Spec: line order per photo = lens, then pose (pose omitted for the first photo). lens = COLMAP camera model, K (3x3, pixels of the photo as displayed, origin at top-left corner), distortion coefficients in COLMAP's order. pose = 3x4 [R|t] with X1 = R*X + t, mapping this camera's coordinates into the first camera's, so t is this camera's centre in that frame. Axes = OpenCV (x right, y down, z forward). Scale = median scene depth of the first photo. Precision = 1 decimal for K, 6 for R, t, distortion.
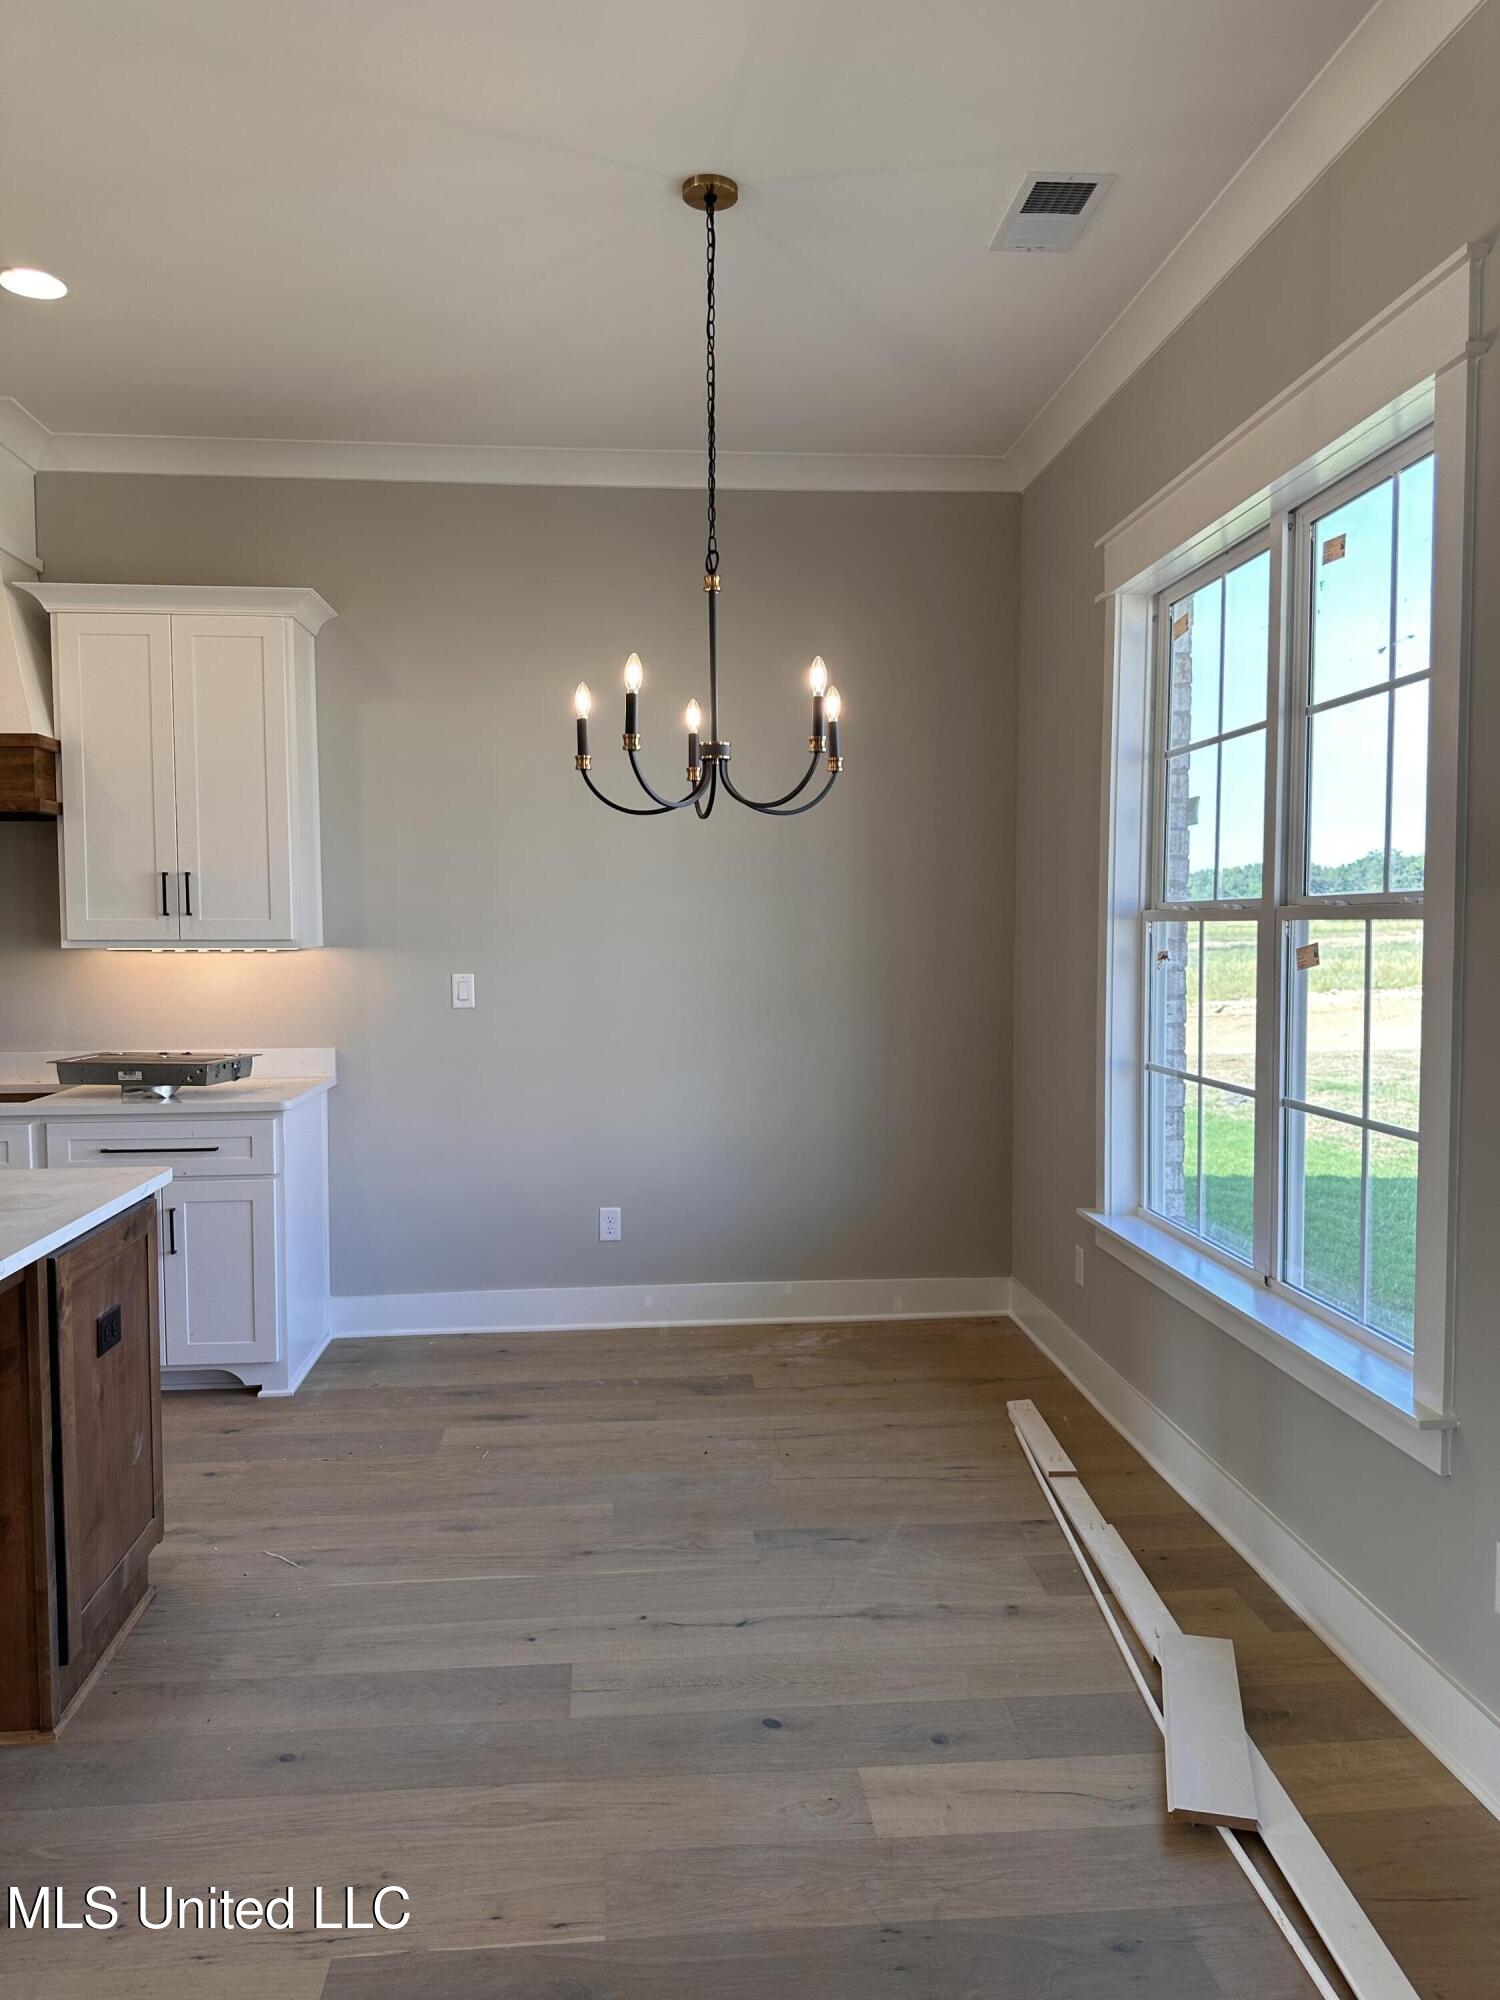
lens RADIAL K [[1417.6, 0, 747.0], [0, 1417.6, 996.8], [0, 0, 1]] dist [0.030698, -0.031104]
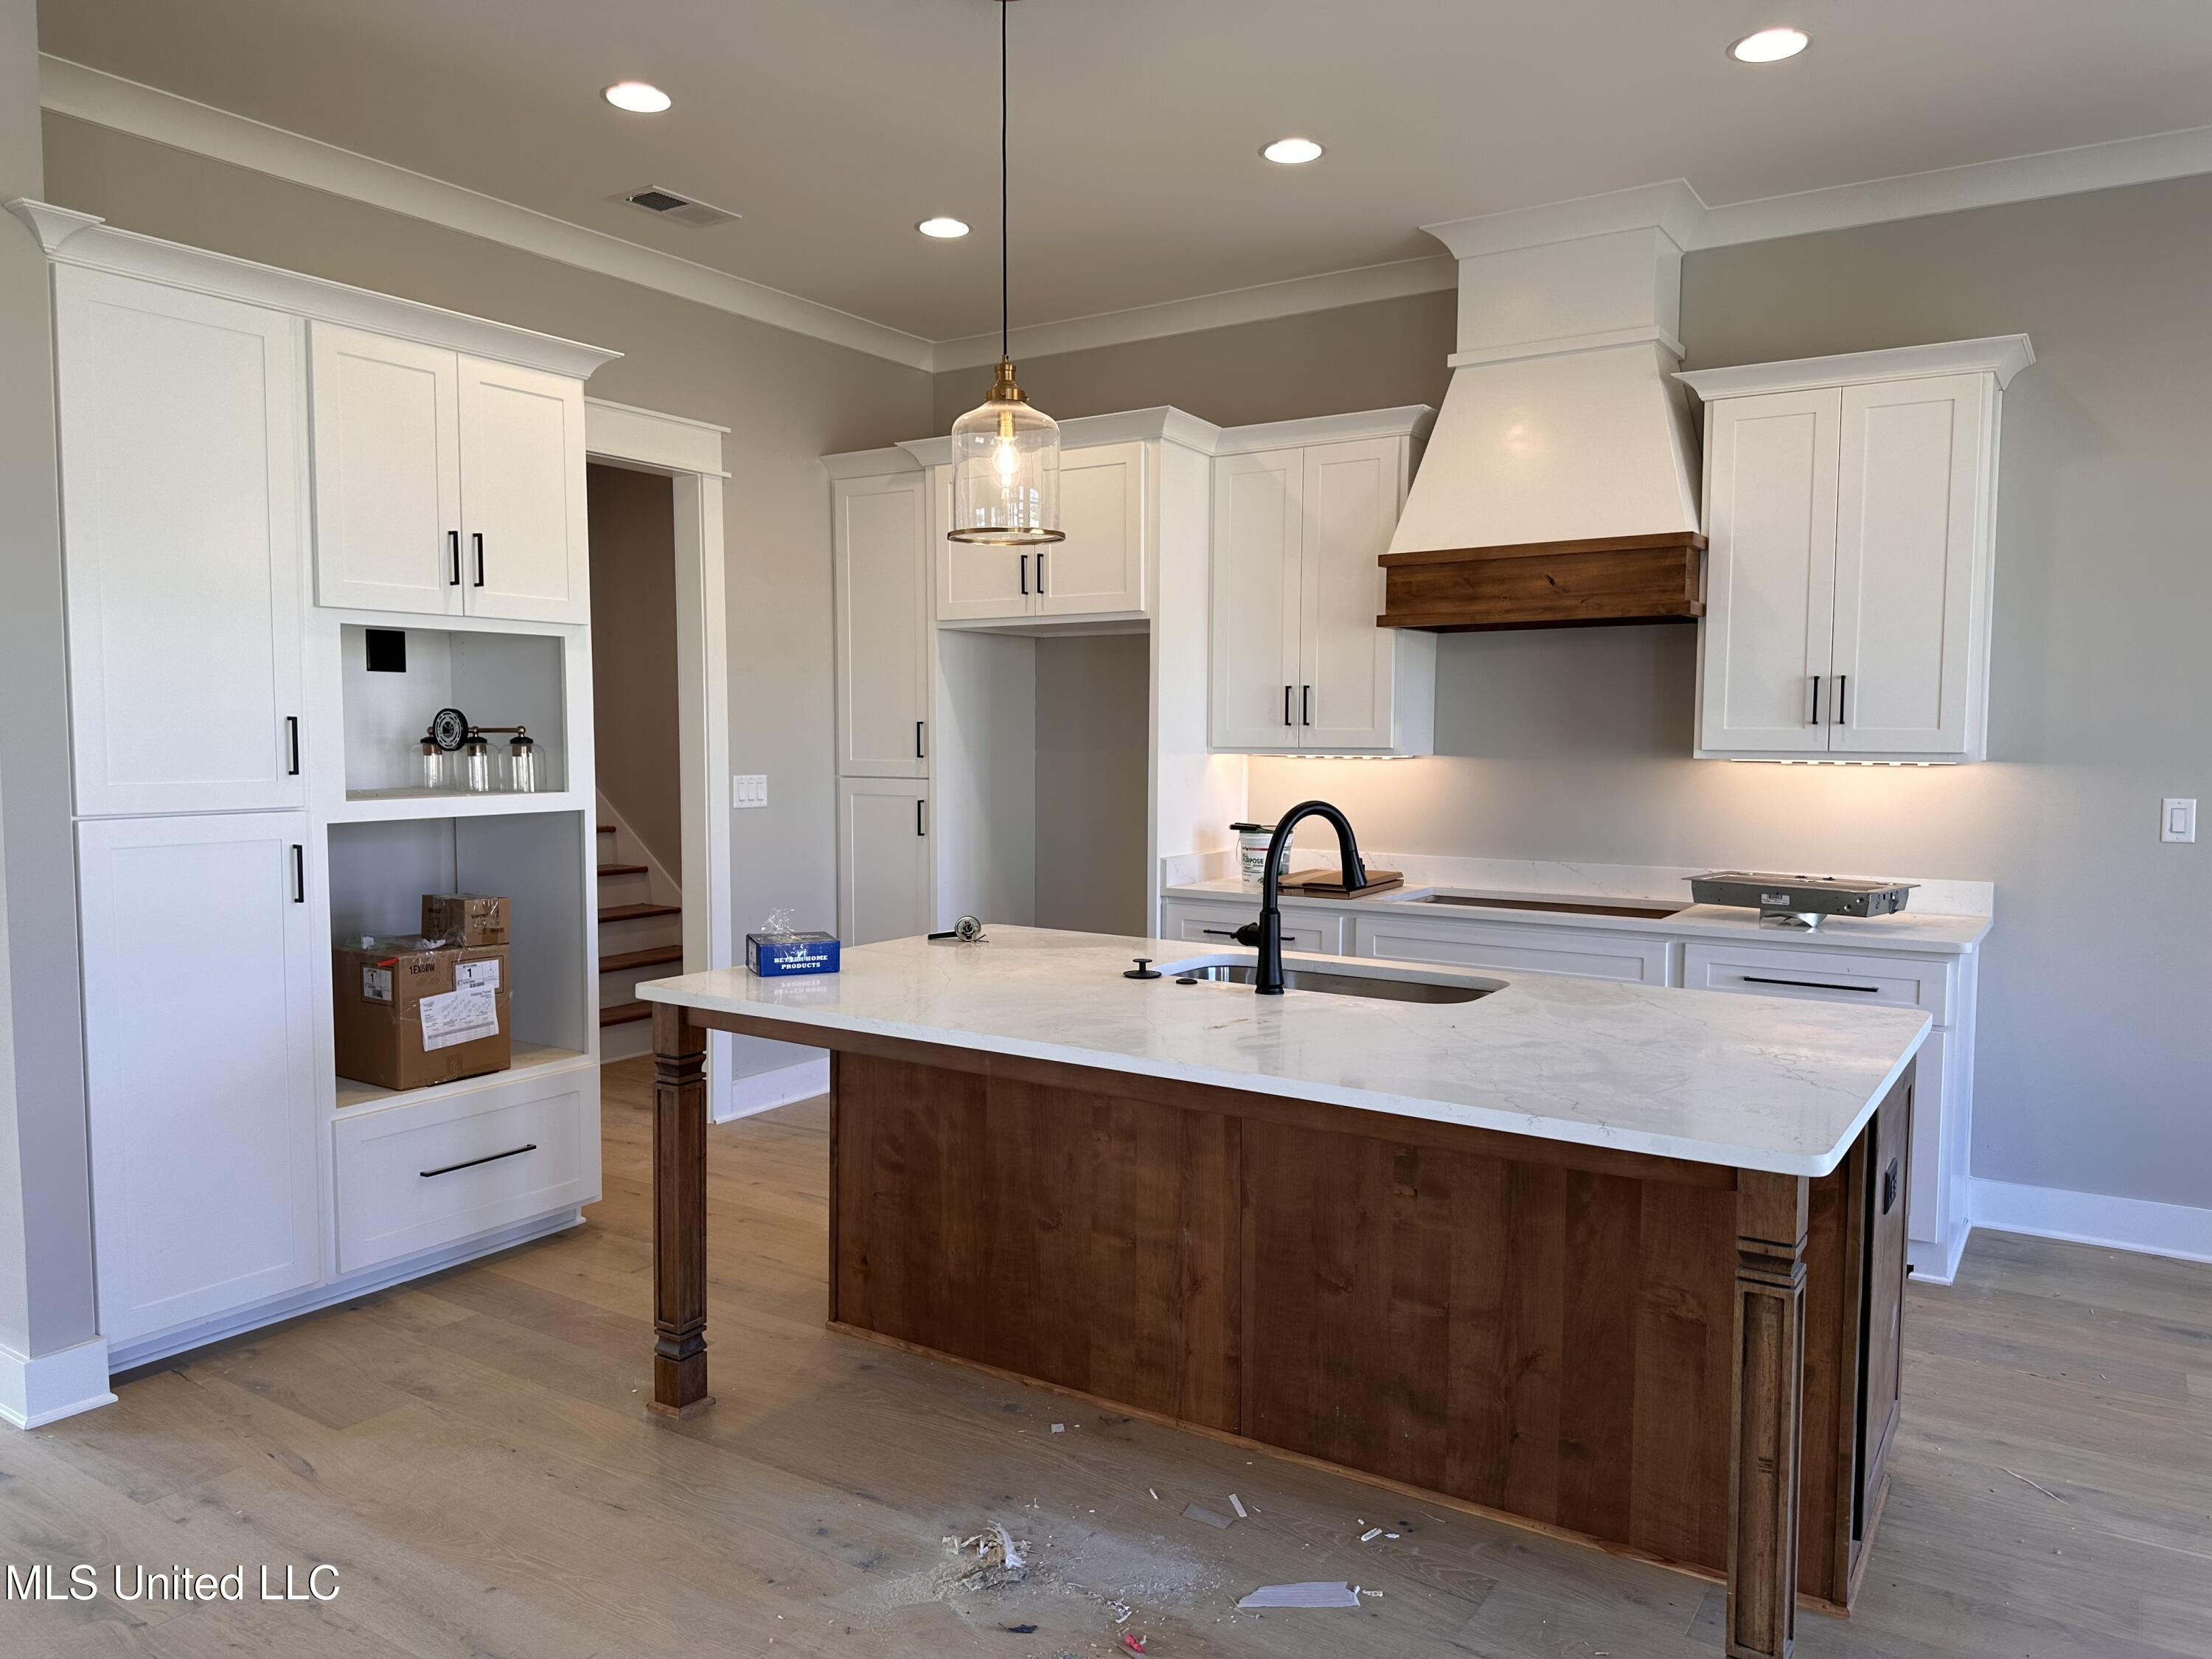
lens RADIAL K [[1567.9, 0, 1106.0], [0, 1567.9, 836.0], [0, 0, 1]] dist [0.030698, -0.031104]
pose [[0.785905, 0.049388, -0.616372, -0.144963], [-0.038049, 0.998779, 0.031513, -0.000912], [0.617175, -0.001314, 0.786824, -0.060470]]
